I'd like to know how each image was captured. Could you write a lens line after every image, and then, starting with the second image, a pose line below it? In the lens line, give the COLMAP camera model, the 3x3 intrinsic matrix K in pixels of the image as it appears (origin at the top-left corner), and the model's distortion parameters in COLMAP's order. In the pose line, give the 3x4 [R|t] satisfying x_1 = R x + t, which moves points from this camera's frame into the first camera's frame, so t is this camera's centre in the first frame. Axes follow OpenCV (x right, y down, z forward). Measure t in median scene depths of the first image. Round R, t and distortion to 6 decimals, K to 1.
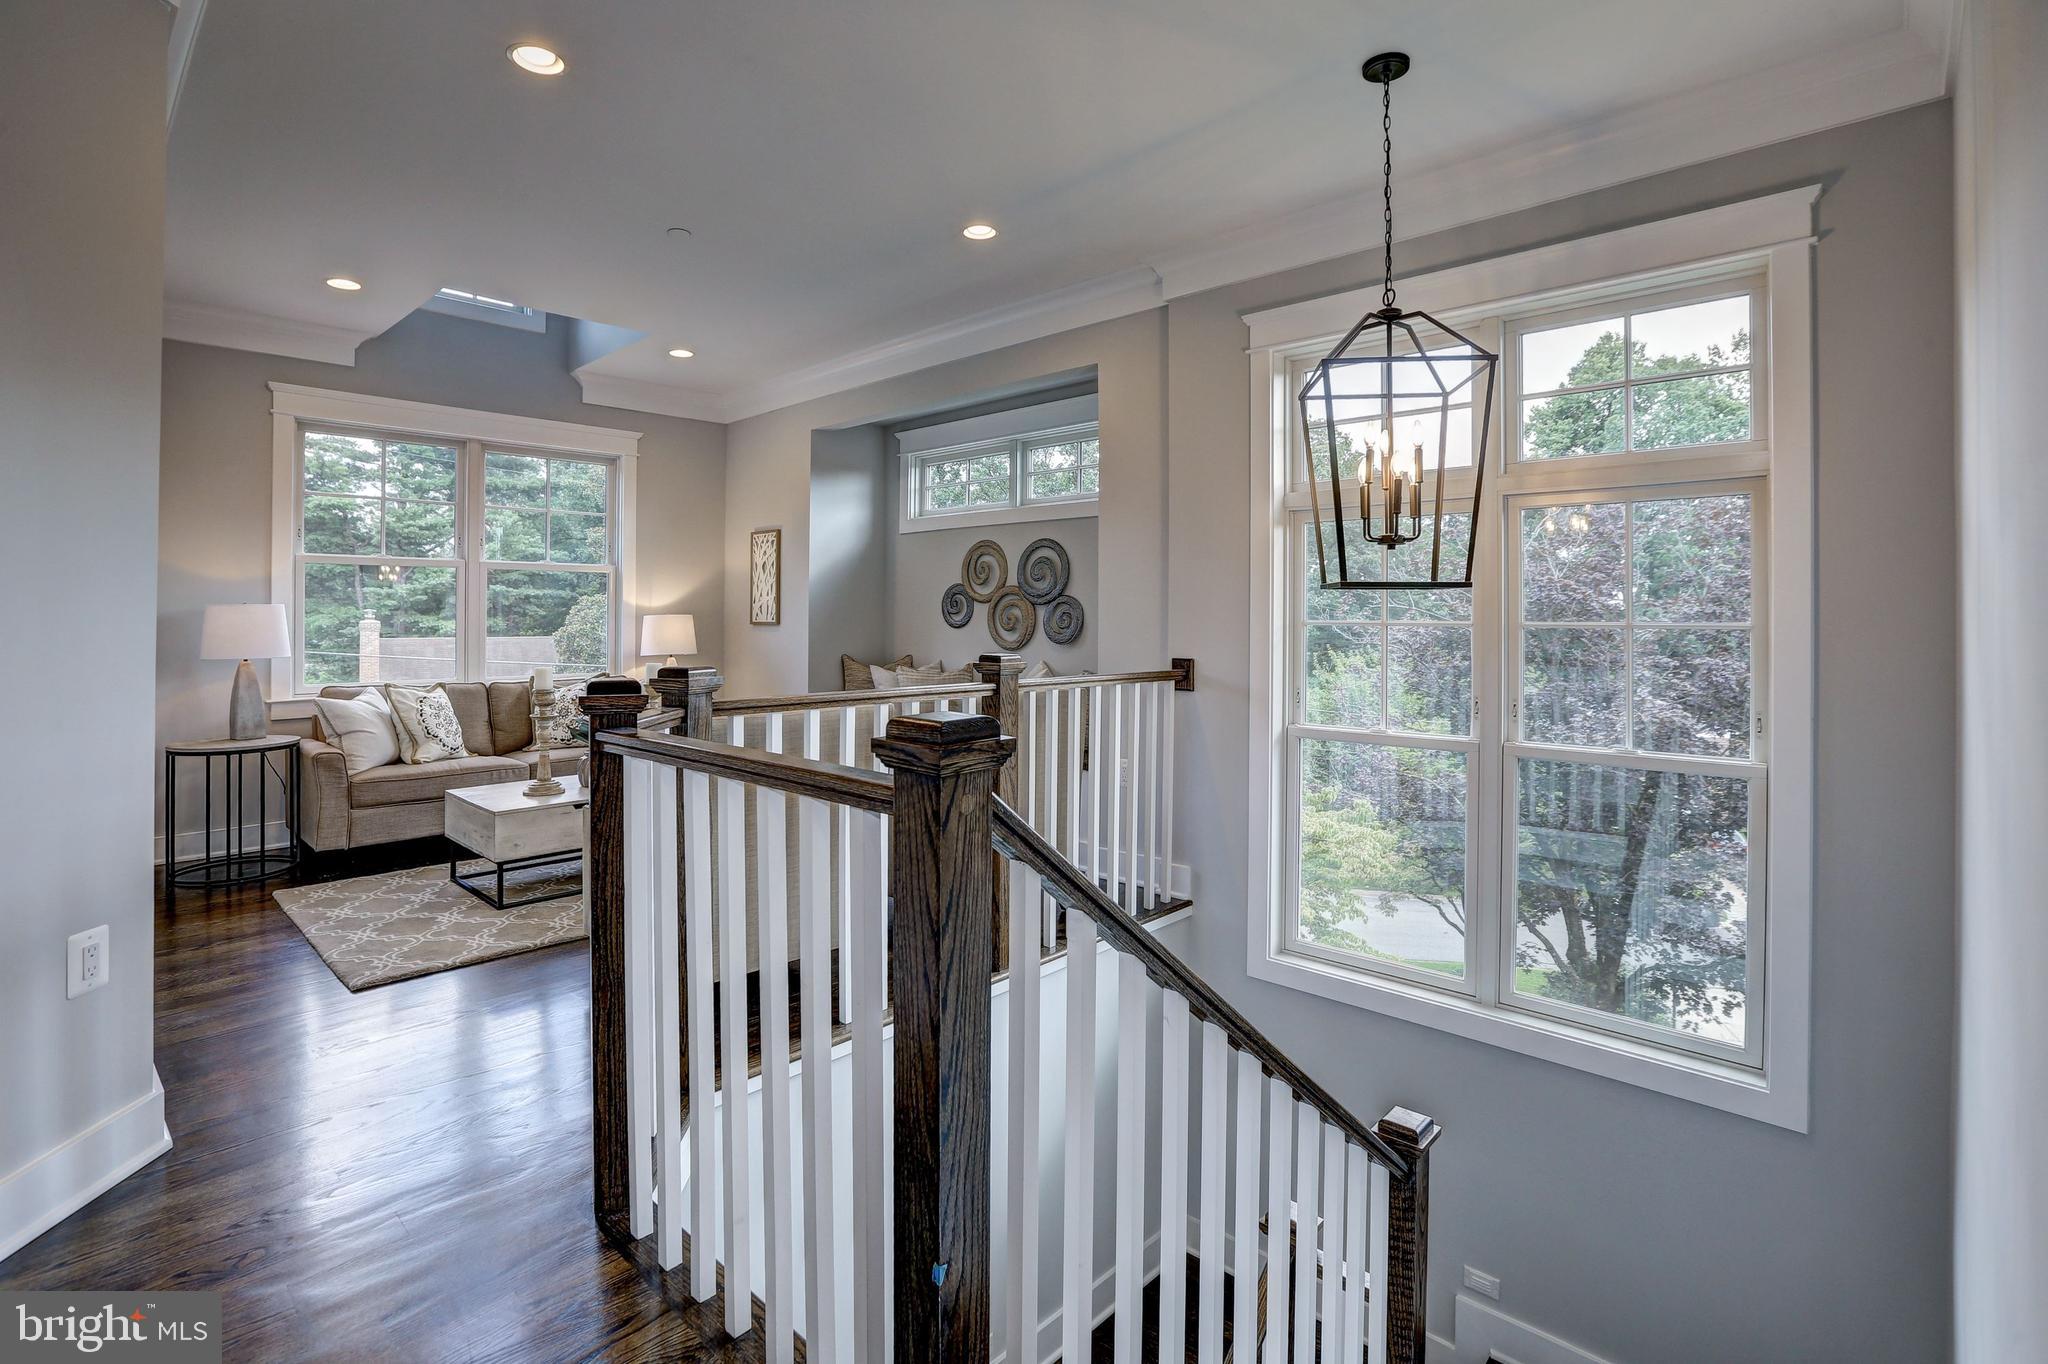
lens RADIAL K [[969.1, 0, 1021.5], [0, 969.1, 629.3], [0, 0, 1]] dist [0.000058, -0.000077]
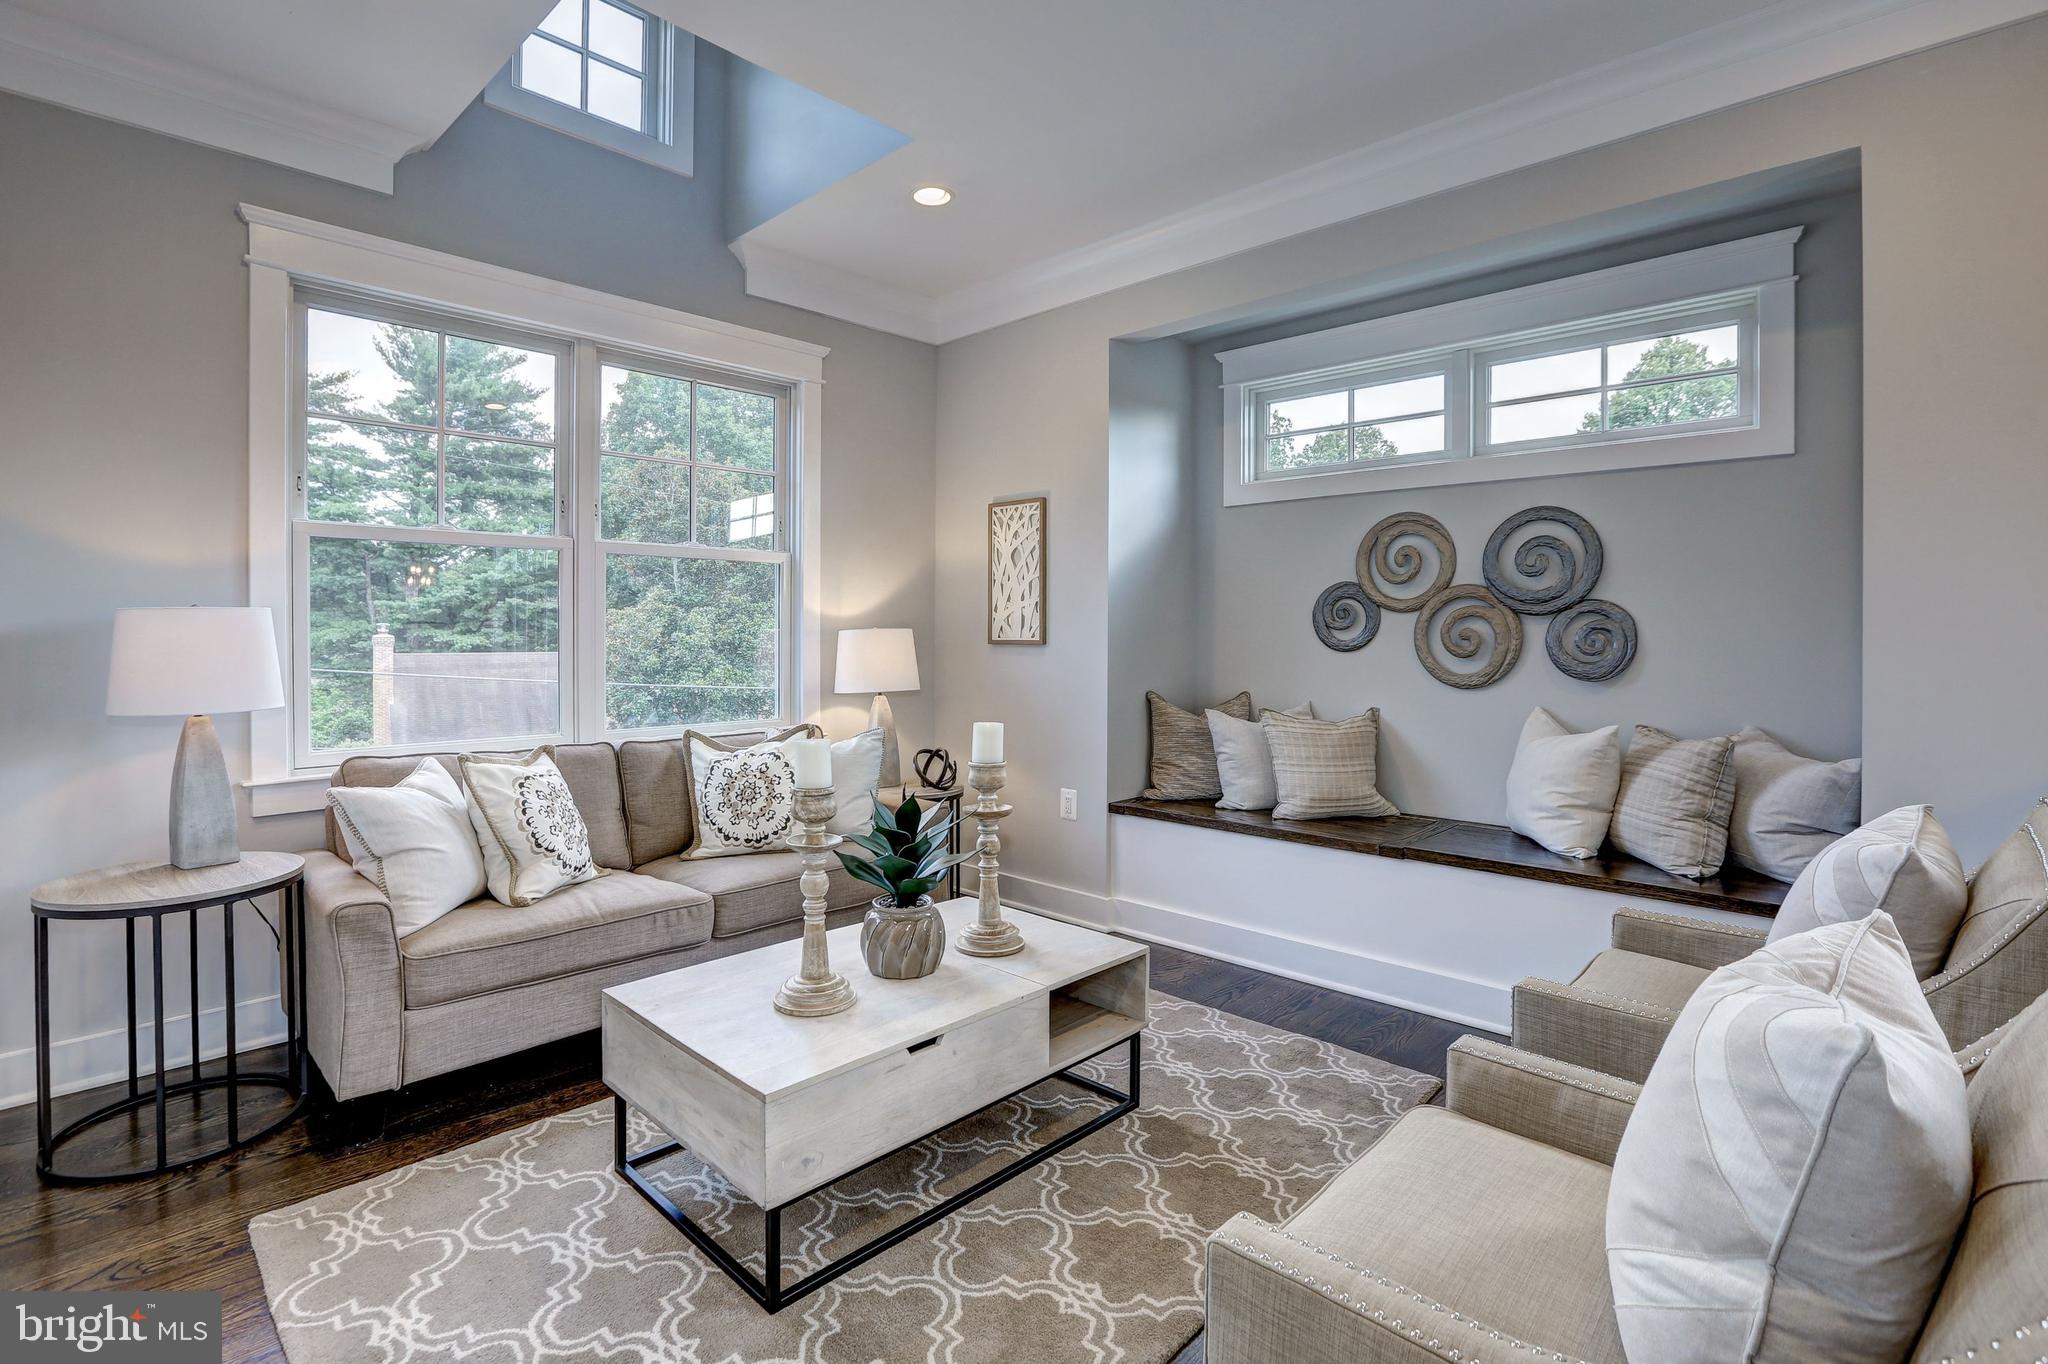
lens RADIAL K [[933.1, 0, 1024.5], [0, 933.1, 663.9], [0, 0, 1]] dist [-0.032500, 0.011514]
pose [[0.999793, 0.002163, 0.020211, -0.295300], [-0.002589, 0.999774, 0.021114, -0.005572], [-0.020161, -0.021162, 0.999573, 0.403285]]
